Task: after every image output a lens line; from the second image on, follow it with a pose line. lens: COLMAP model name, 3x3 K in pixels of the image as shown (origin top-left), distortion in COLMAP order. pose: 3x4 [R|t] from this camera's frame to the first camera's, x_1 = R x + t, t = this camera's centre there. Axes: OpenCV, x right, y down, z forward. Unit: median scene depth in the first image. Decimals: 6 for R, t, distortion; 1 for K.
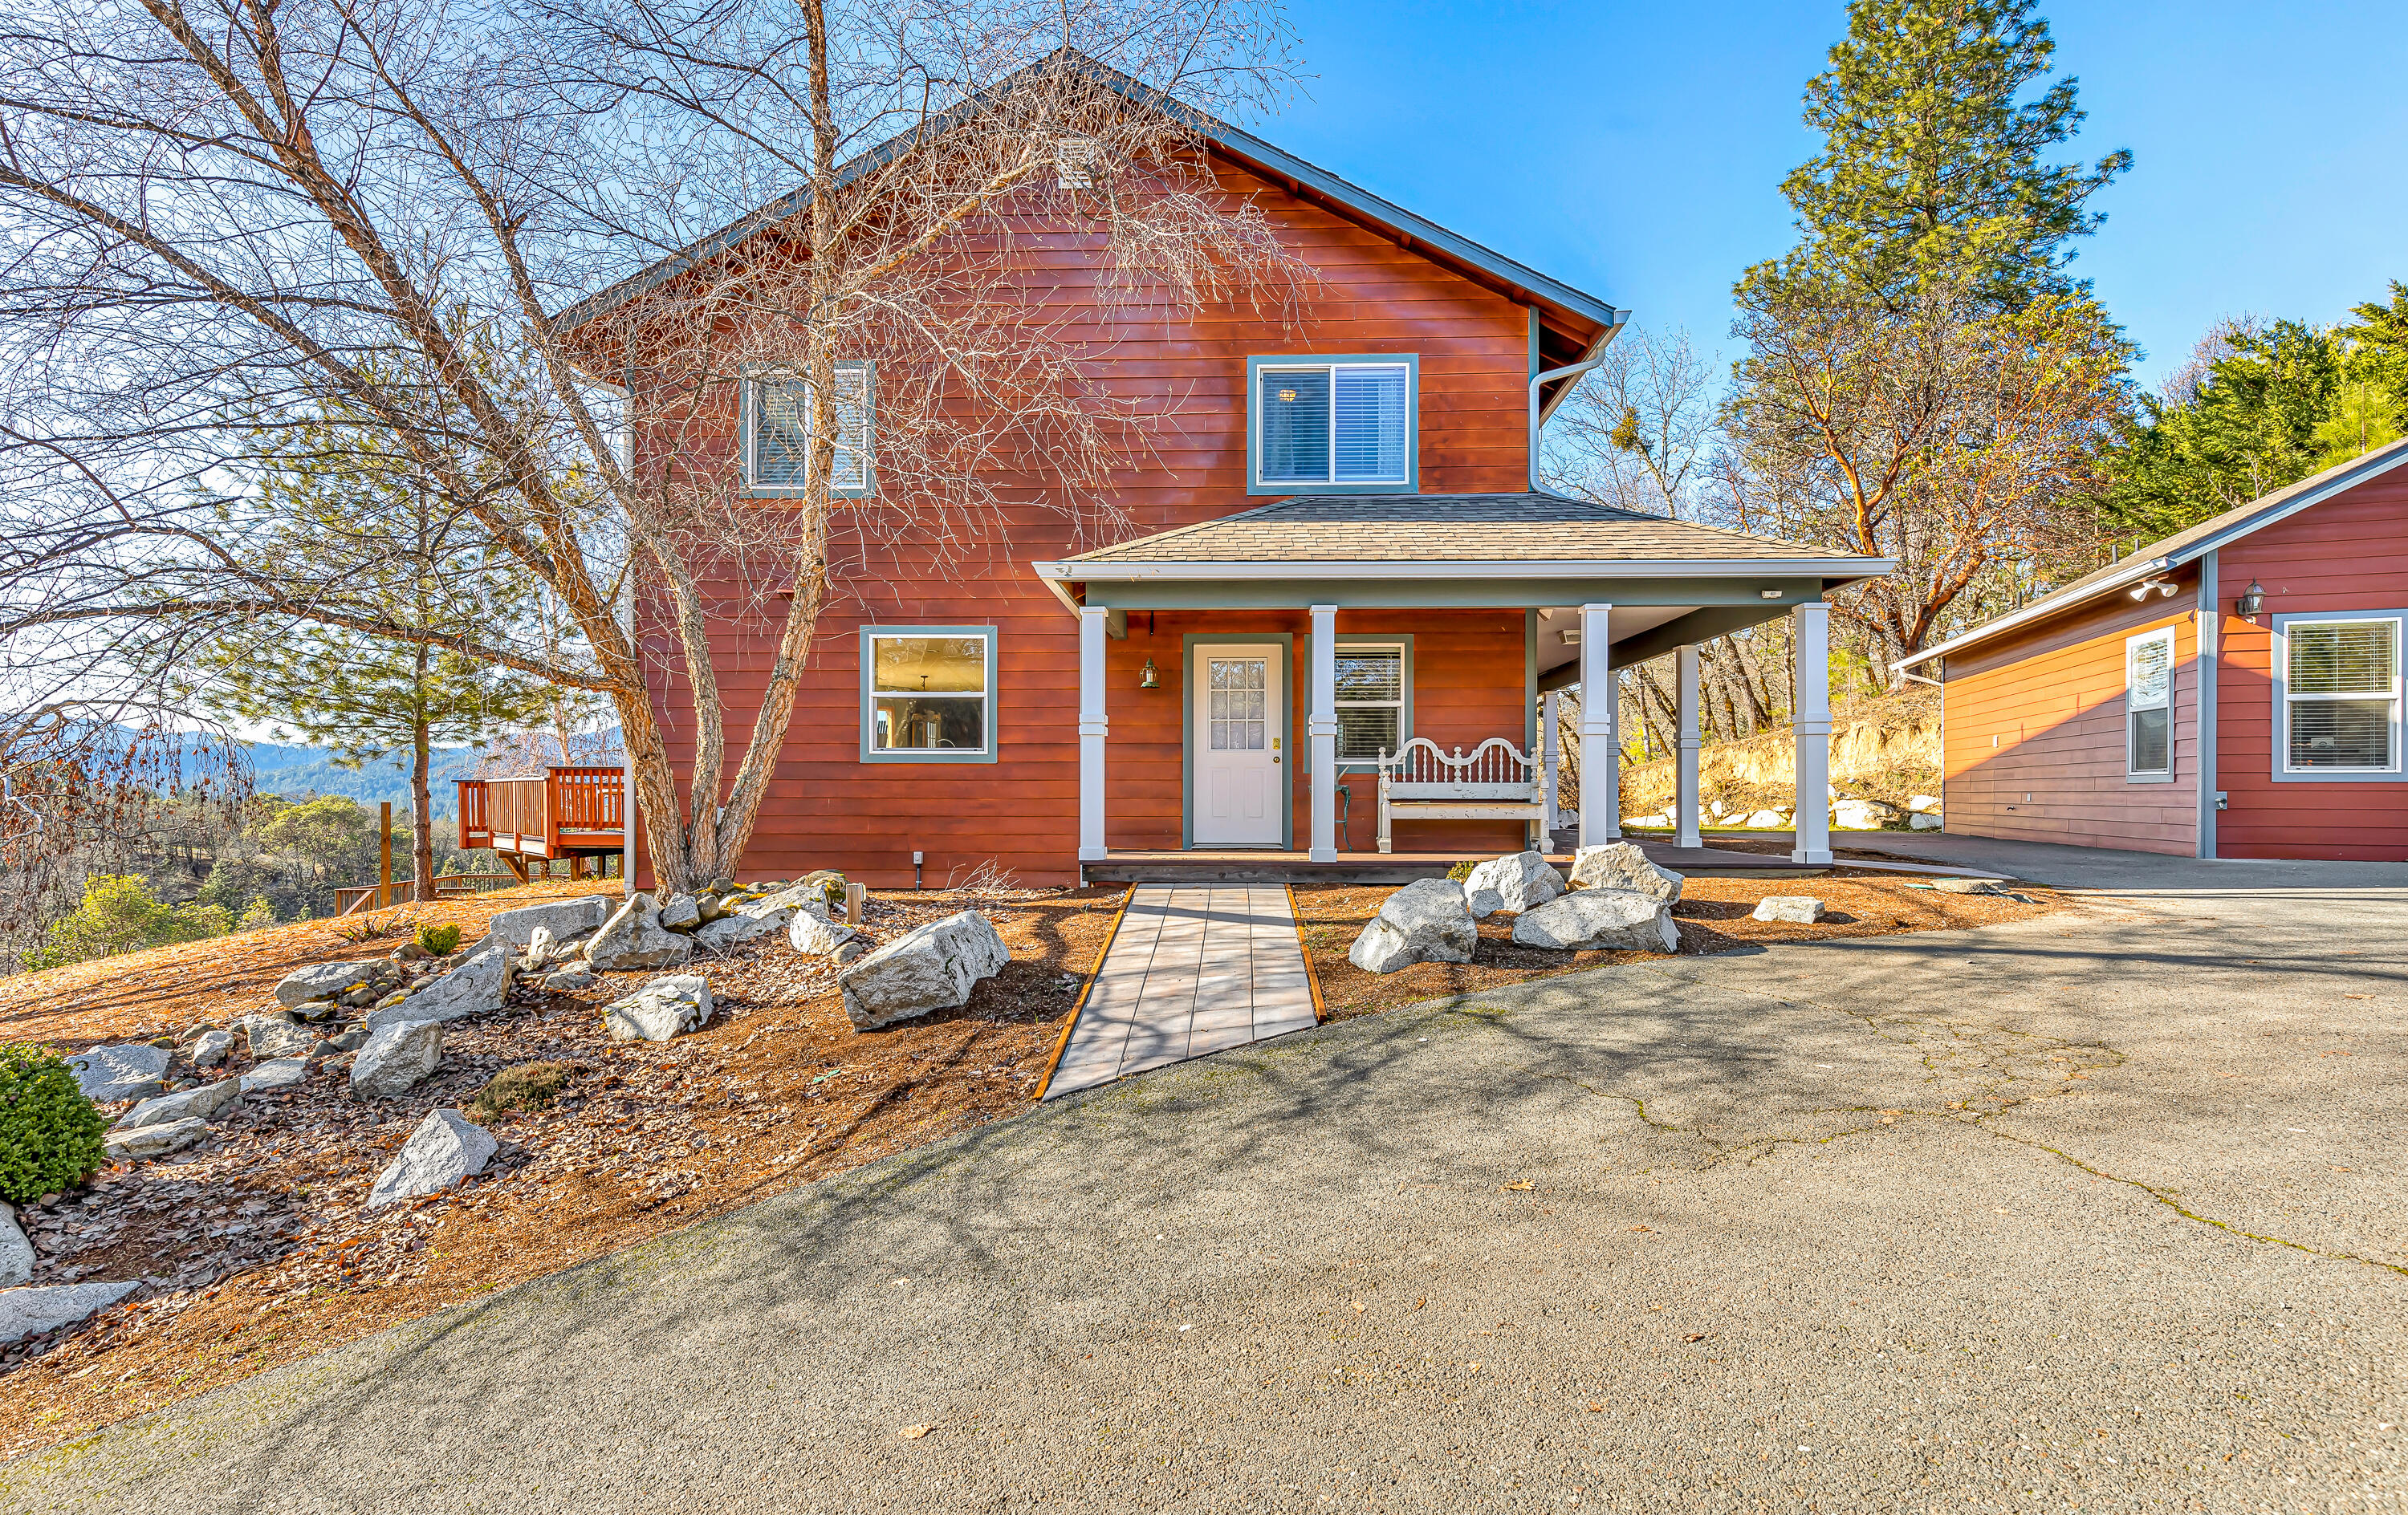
lens RADIAL K [[1102.2, 0, 1234.7], [0, 1102.2, 793.7], [0, 0, 1]] dist [0.014911, -0.000033]
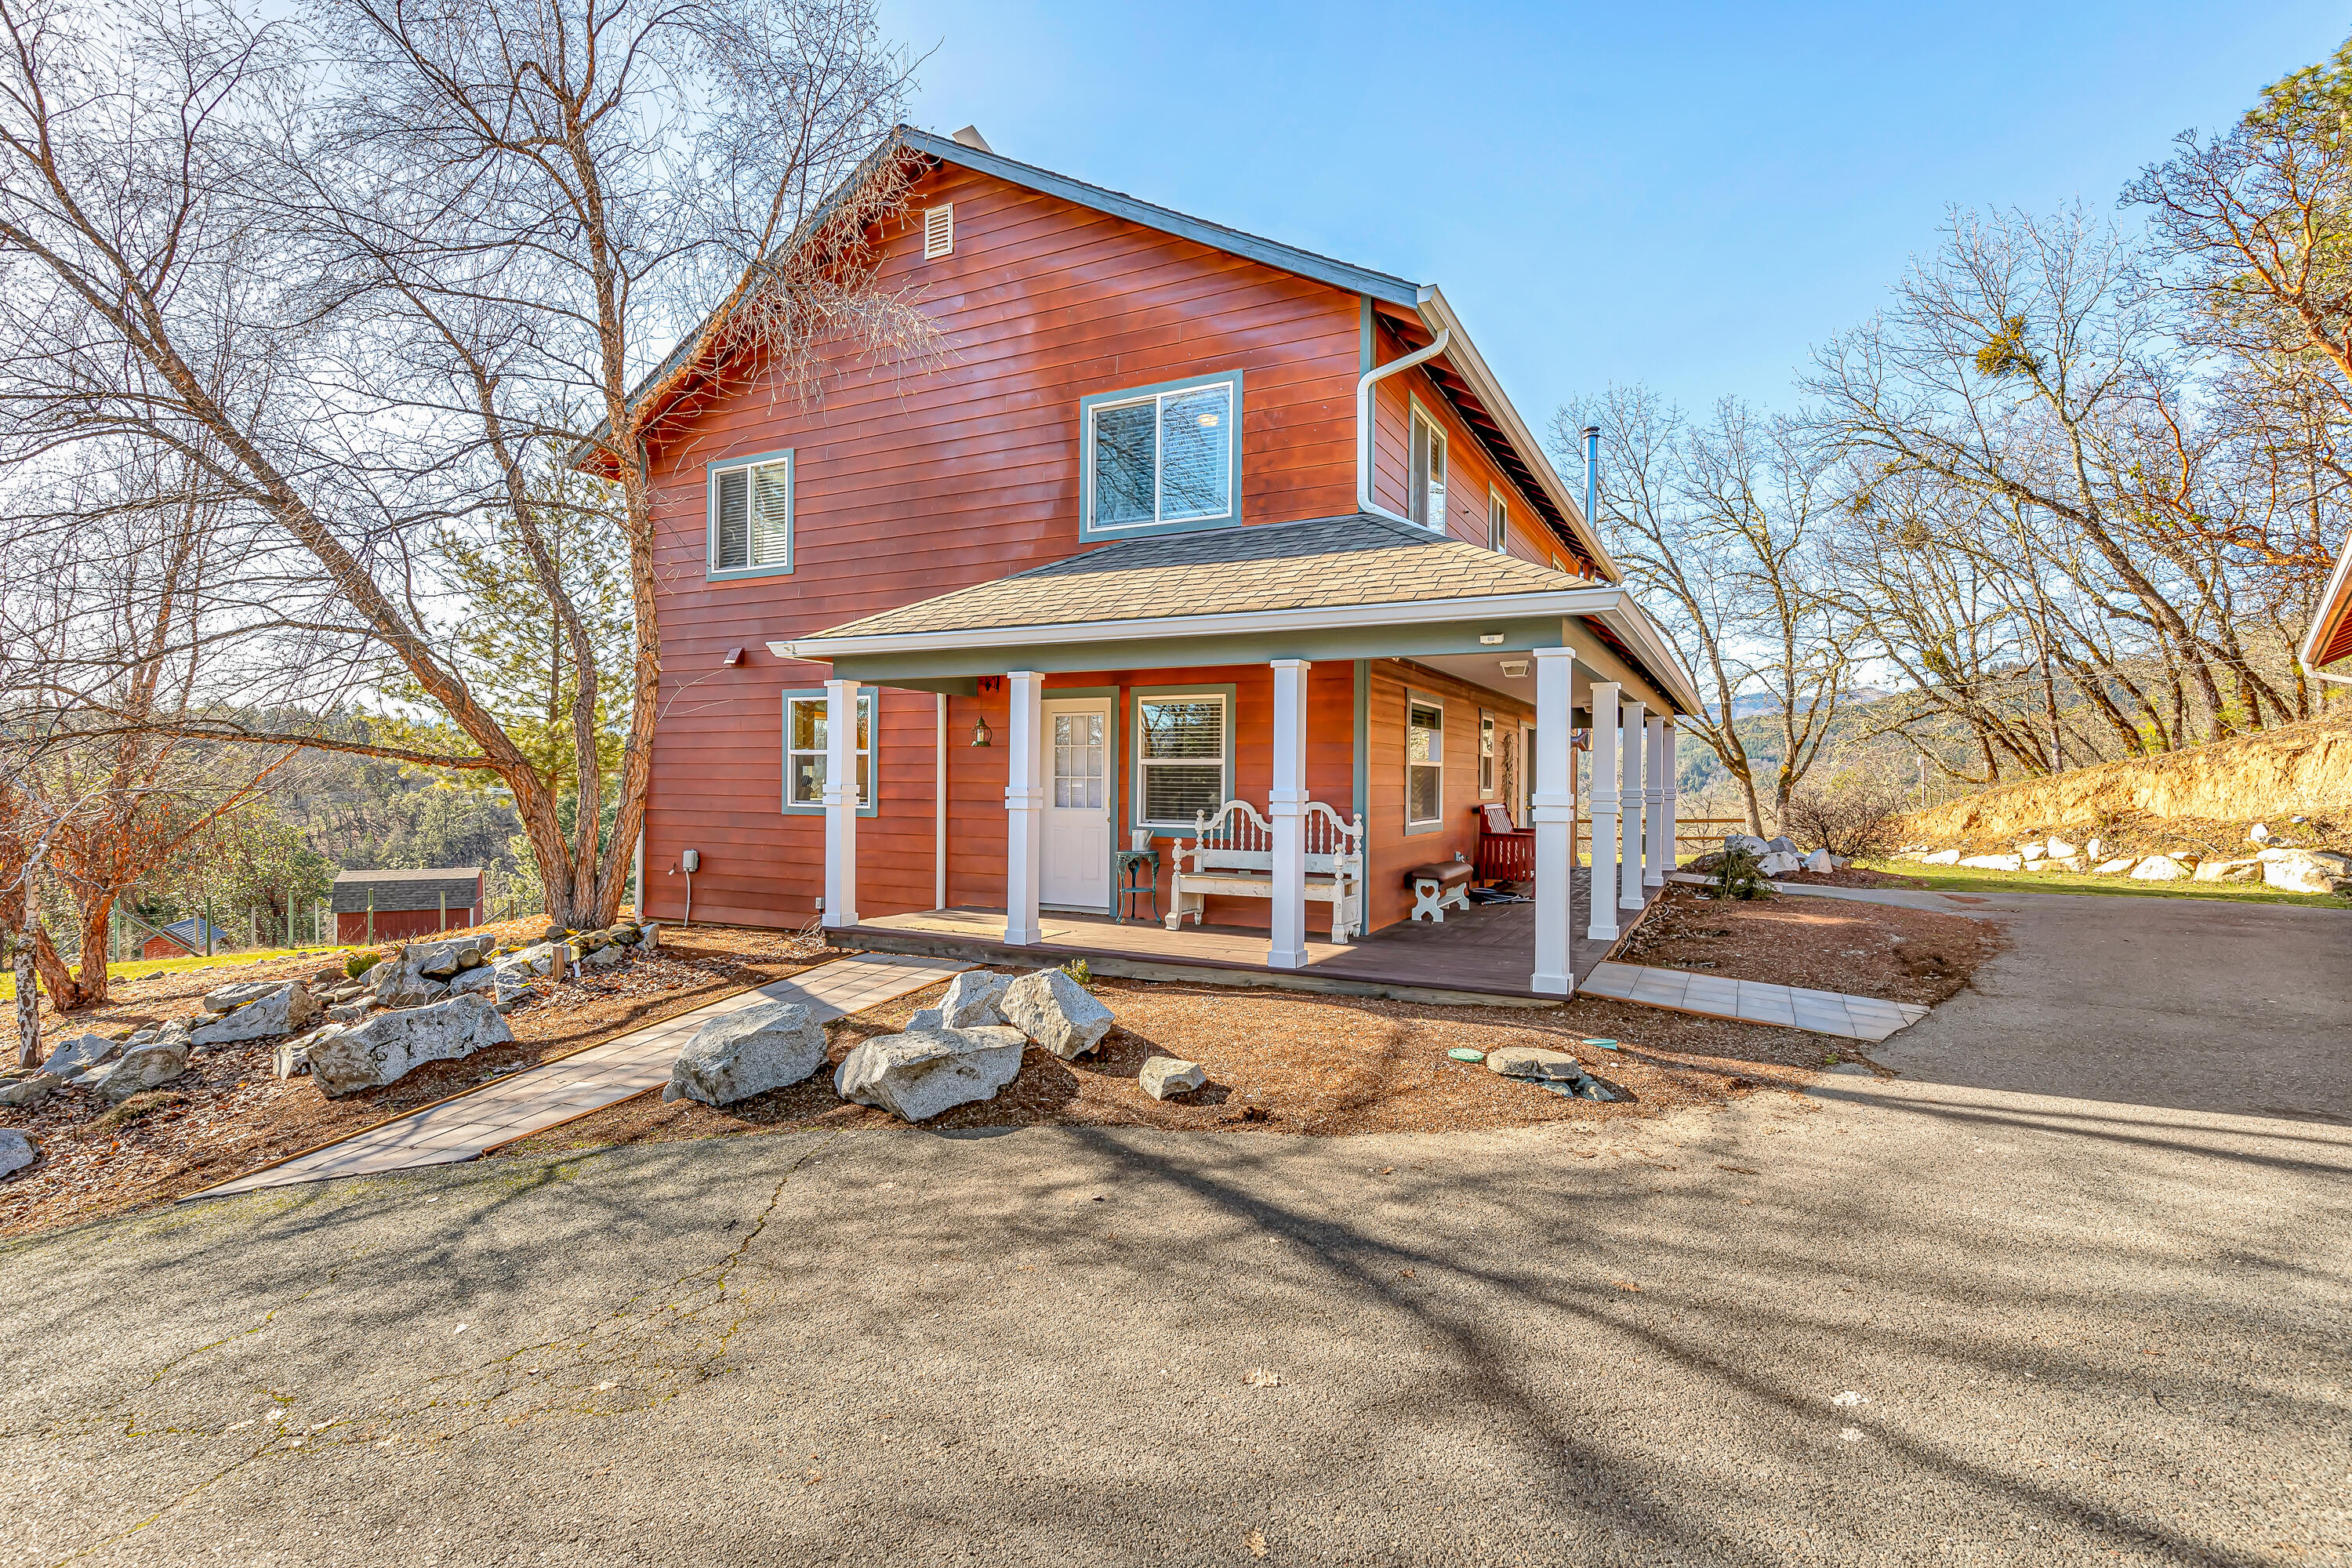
lens RADIAL K [[1112.3, 0, 1176.0], [0, 1112.3, 784.0], [0, 0, 1]] dist [0.010789, -0.001382]
pose [[0.906921, 0.007775, -0.421229, 0.497039], [-0.008939, 0.999960, -0.000790, -0.062083], [0.421206, 0.004482, 0.906954, 0.163050]]
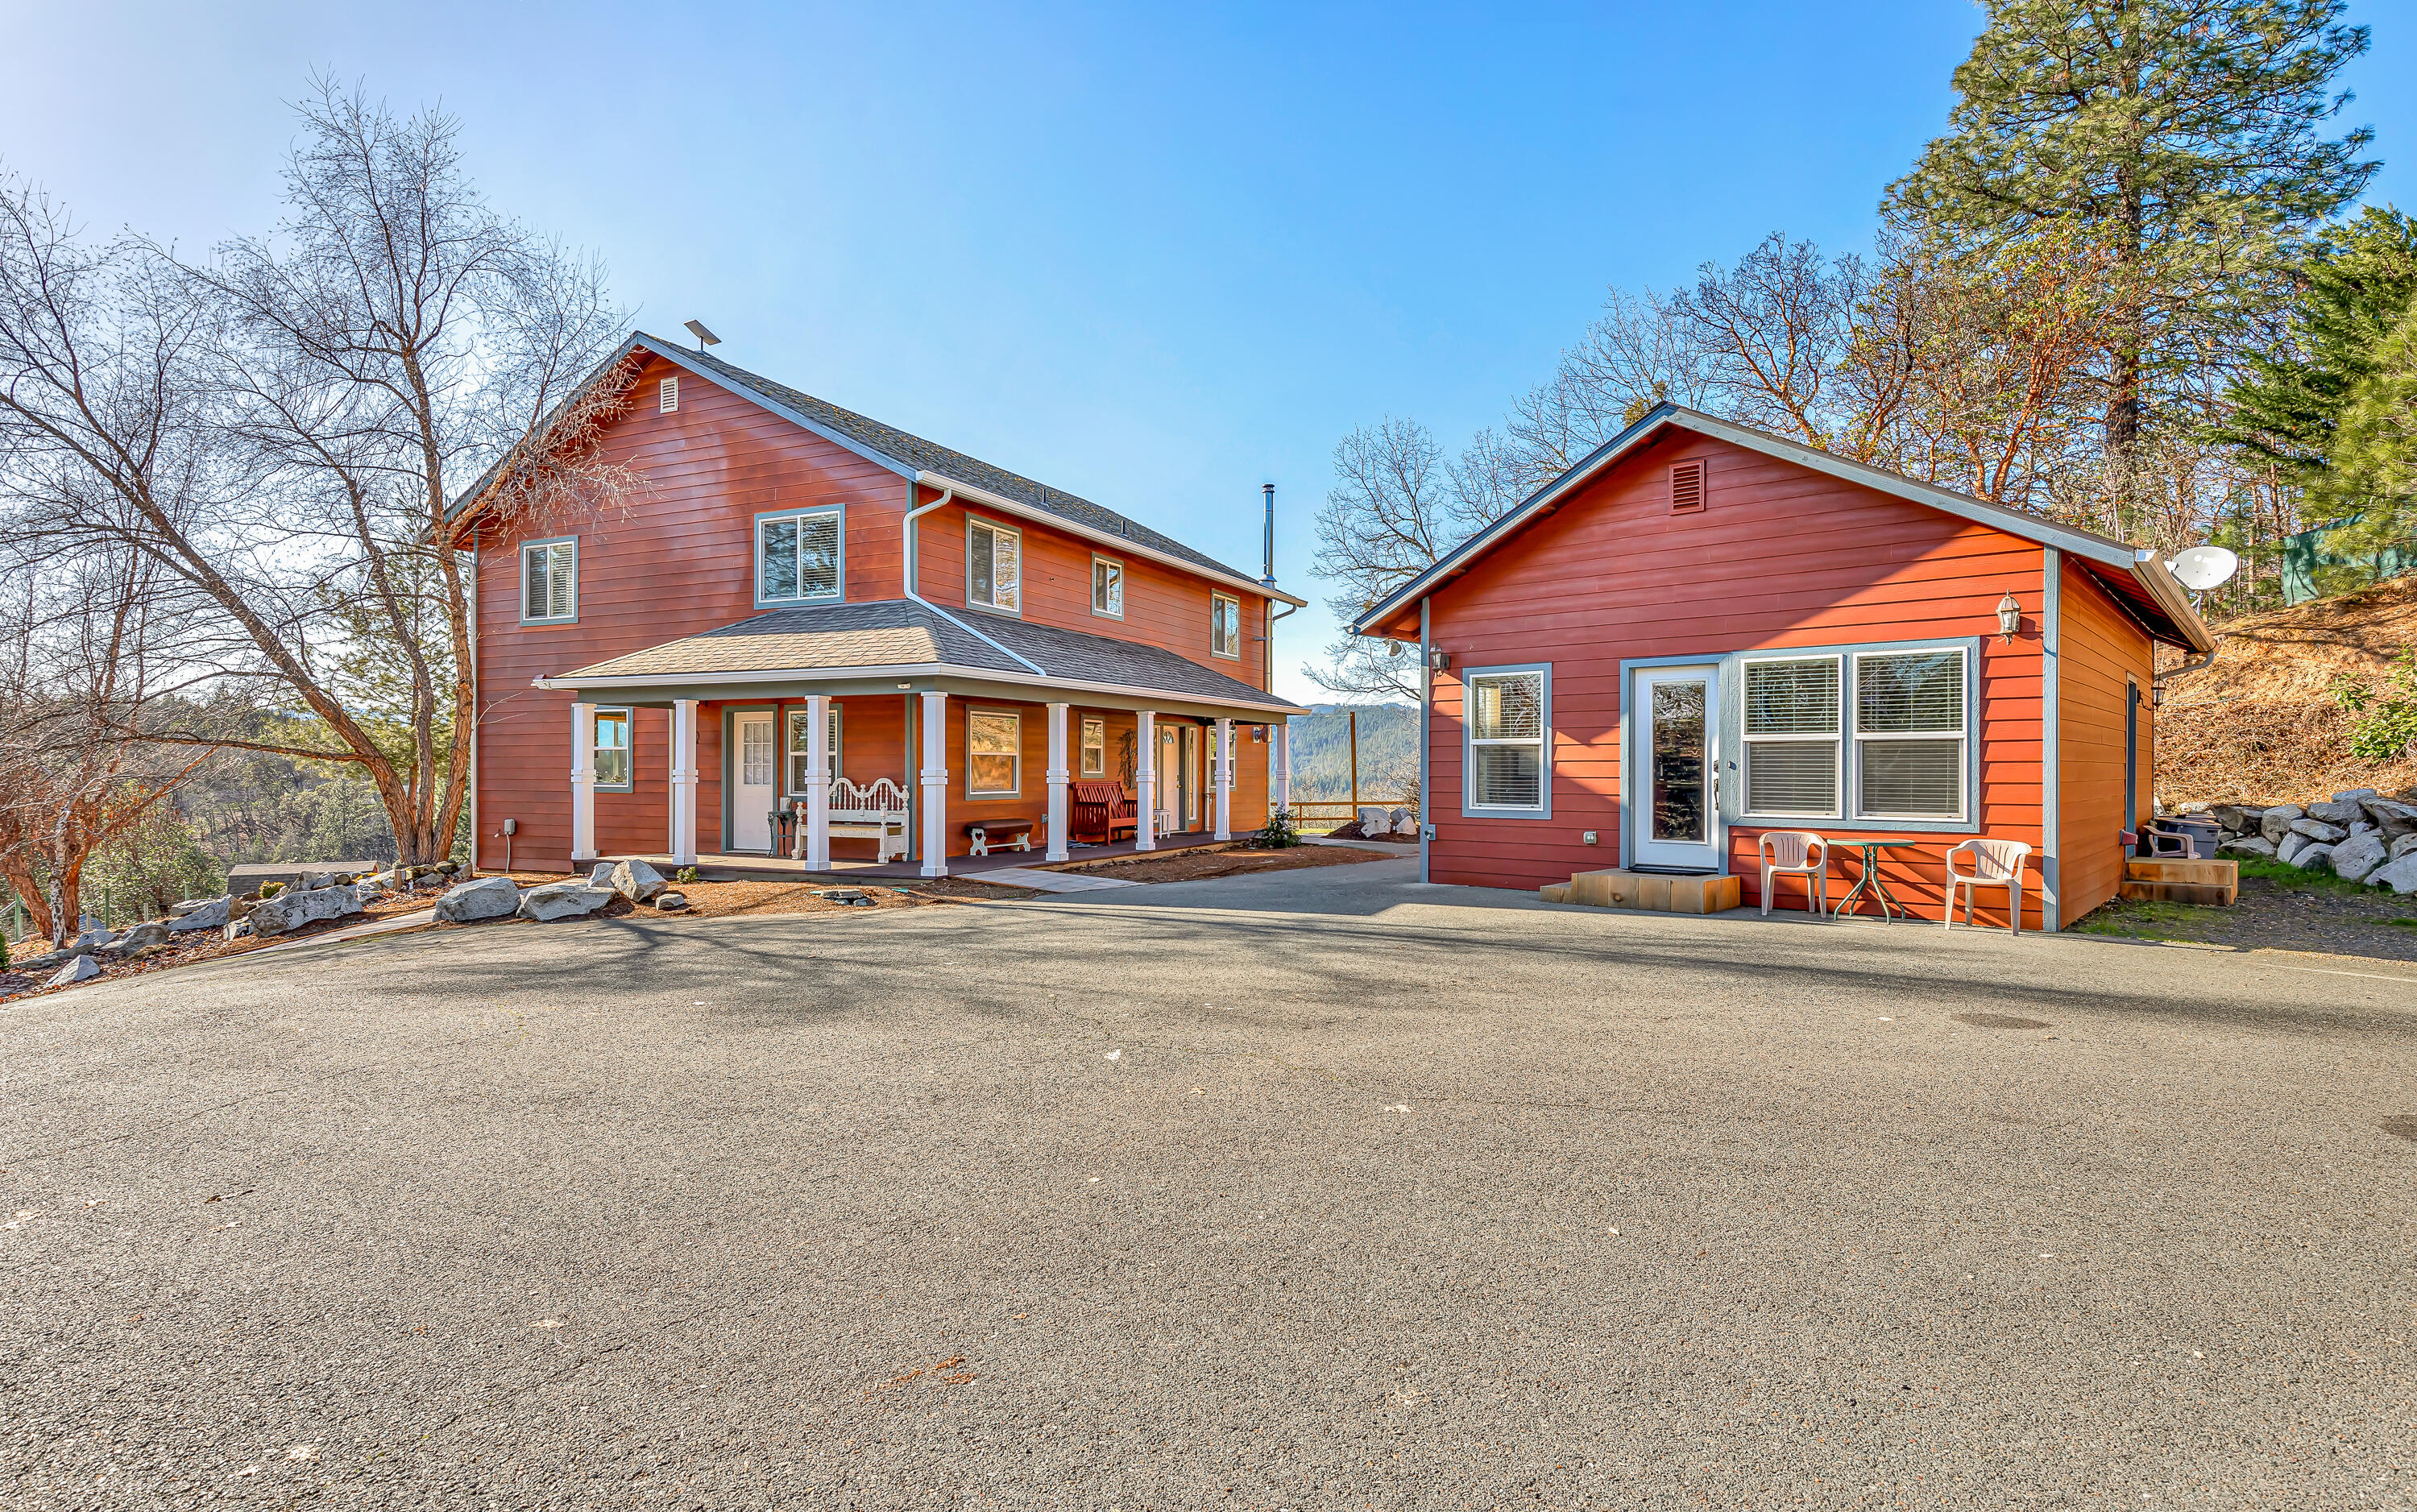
lens RADIAL K [[1217.9, 0, 1206.4], [0, 1217.9, 773.8], [0, 0, 1]] dist [-0.000549, 0.001700]
pose [[0.921812, 0.000619, -0.387637, 1.183894], [-0.001724, 0.999995, -0.002503, -0.052172], [0.387634, 0.002976, 0.921809, -0.244084]]
